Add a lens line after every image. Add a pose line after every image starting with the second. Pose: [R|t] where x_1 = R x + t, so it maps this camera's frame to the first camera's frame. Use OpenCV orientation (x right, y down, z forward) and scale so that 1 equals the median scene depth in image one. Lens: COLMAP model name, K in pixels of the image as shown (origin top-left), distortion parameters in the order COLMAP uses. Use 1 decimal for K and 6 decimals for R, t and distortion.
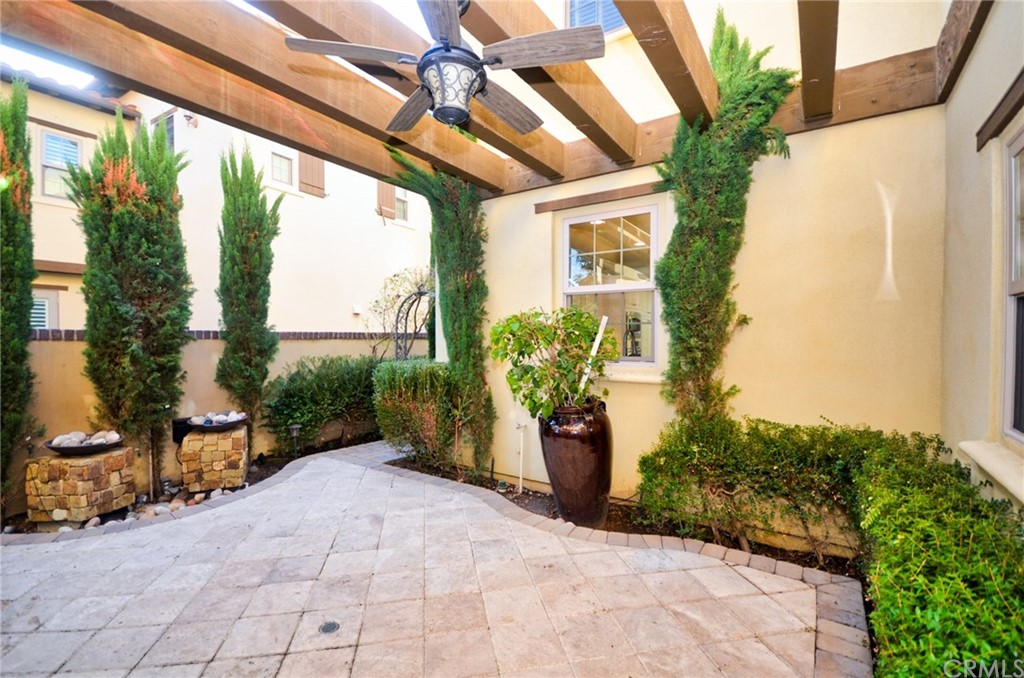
lens RADIAL K [[456.9, 0, 508.3], [0, 456.9, 339.1], [0, 0, 1]] dist [-0.002178, -0.000338]
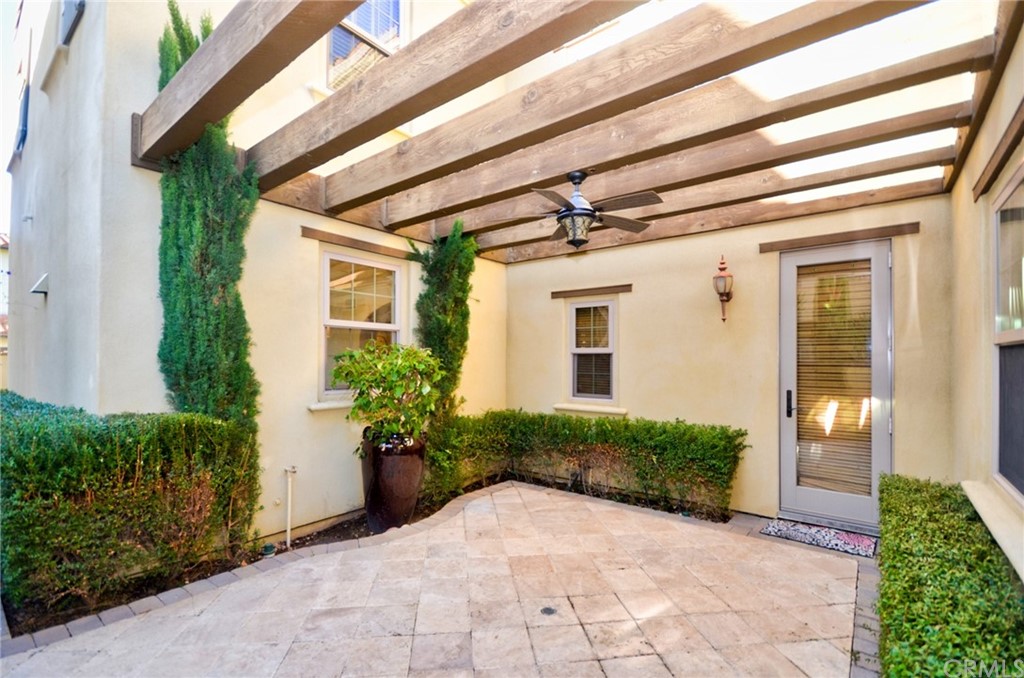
lens RADIAL K [[456.9, 0, 509.5], [0, 456.9, 346.1], [0, 0, 1]] dist [-0.002178, -0.000338]
pose [[0.061988, 0.028355, 0.997674, -1.095488], [0.003745, 0.999583, -0.028642, -0.030543], [-0.998070, 0.005511, 0.061856, 0.682660]]
